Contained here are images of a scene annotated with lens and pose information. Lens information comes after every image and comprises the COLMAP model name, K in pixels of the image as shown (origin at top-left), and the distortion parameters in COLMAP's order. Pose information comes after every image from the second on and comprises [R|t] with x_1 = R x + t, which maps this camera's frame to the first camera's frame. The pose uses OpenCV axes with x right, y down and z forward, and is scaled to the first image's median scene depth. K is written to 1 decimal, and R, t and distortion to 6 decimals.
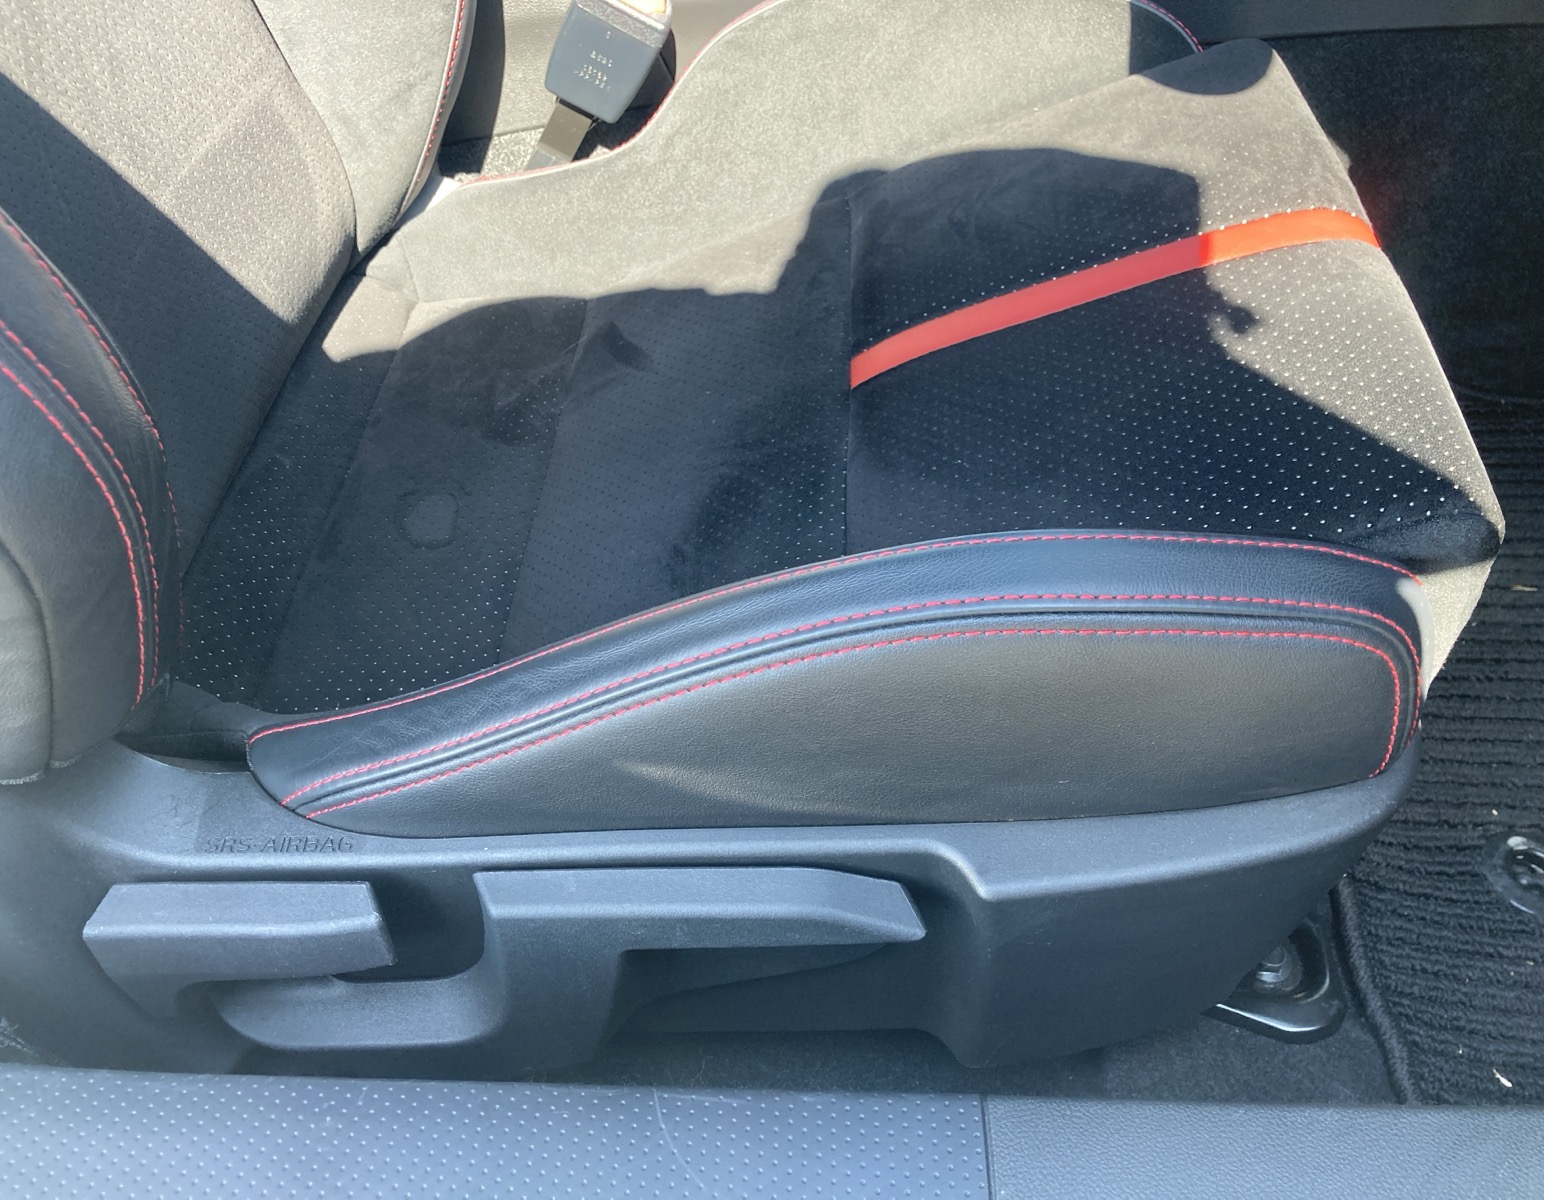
lens RADIAL K [[1348.9, 0, 756.5], [0, 1348.9, 579.4], [0, 0, 1]] dist [0.060997, -0.113009]
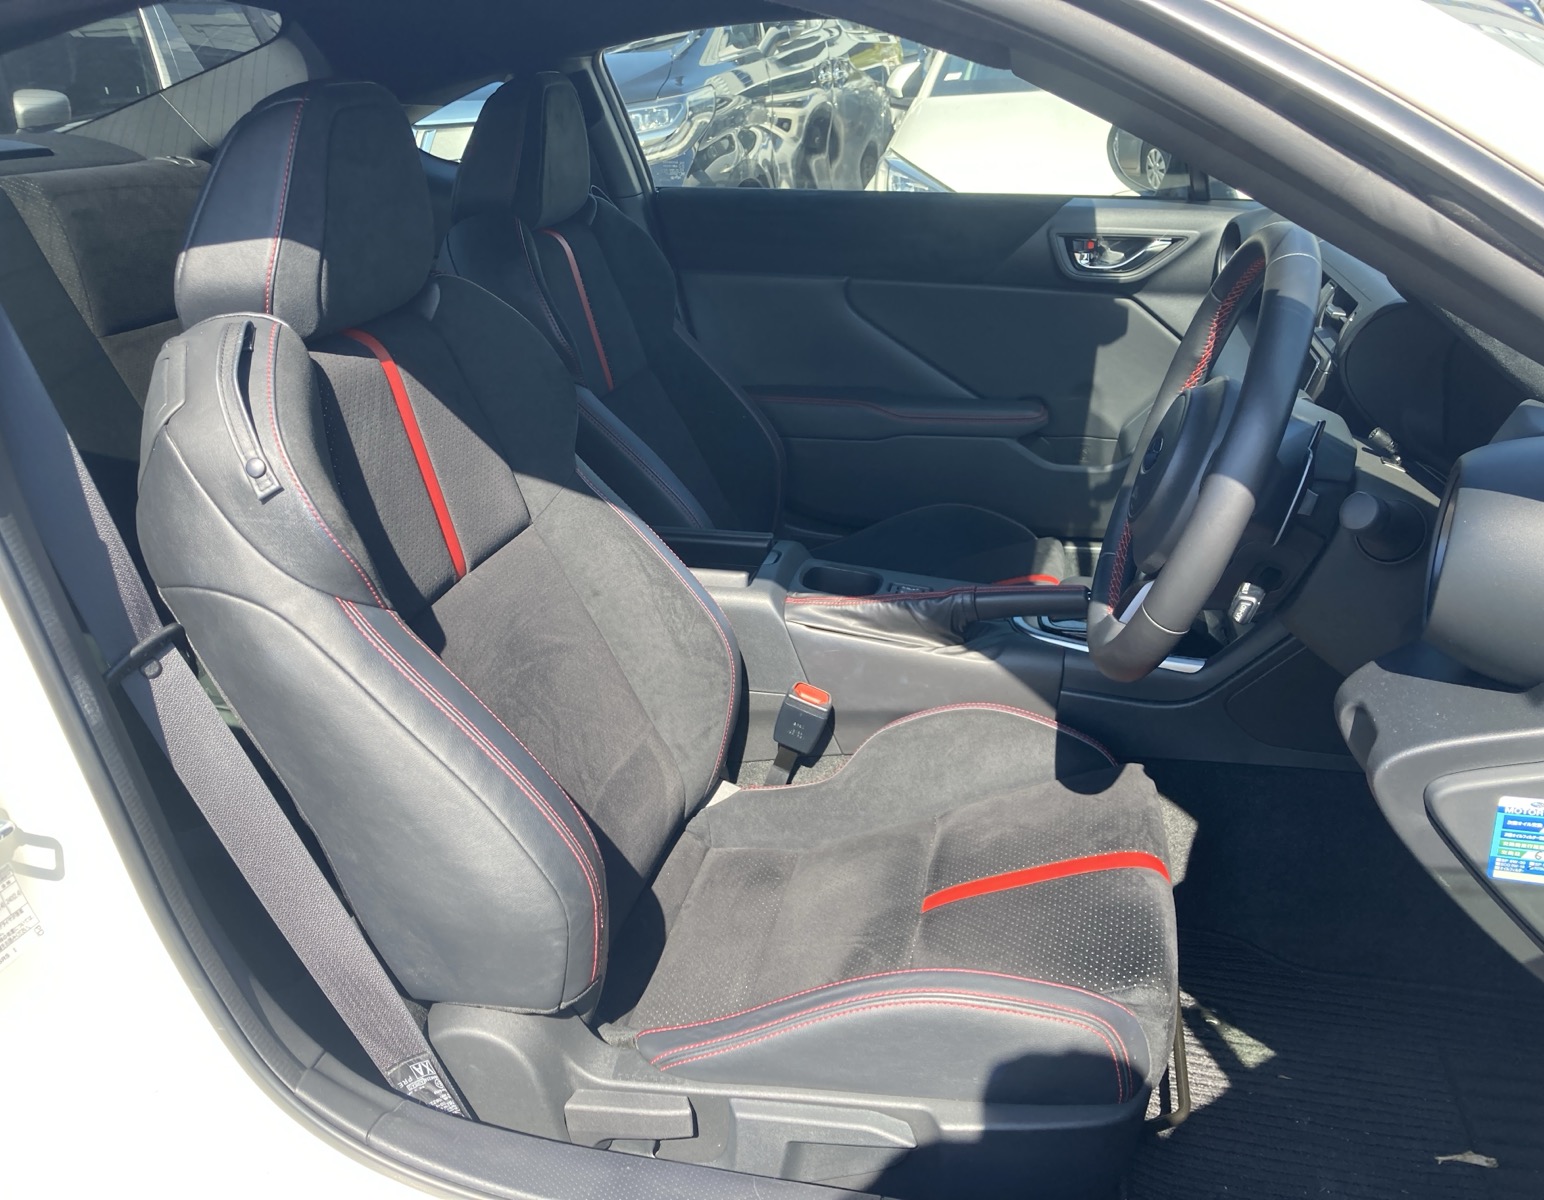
lens RADIAL K [[1348.9, 0, 756.5], [0, 1348.9, 579.4], [0, 0, 1]] dist [0.060997, -0.113009]
pose [[0.985916, 0.070035, -0.151873, 0.087125], [-0.122874, 0.919375, -0.373699, 0.172127], [0.113456, 0.387097, 0.915032, -0.991178]]
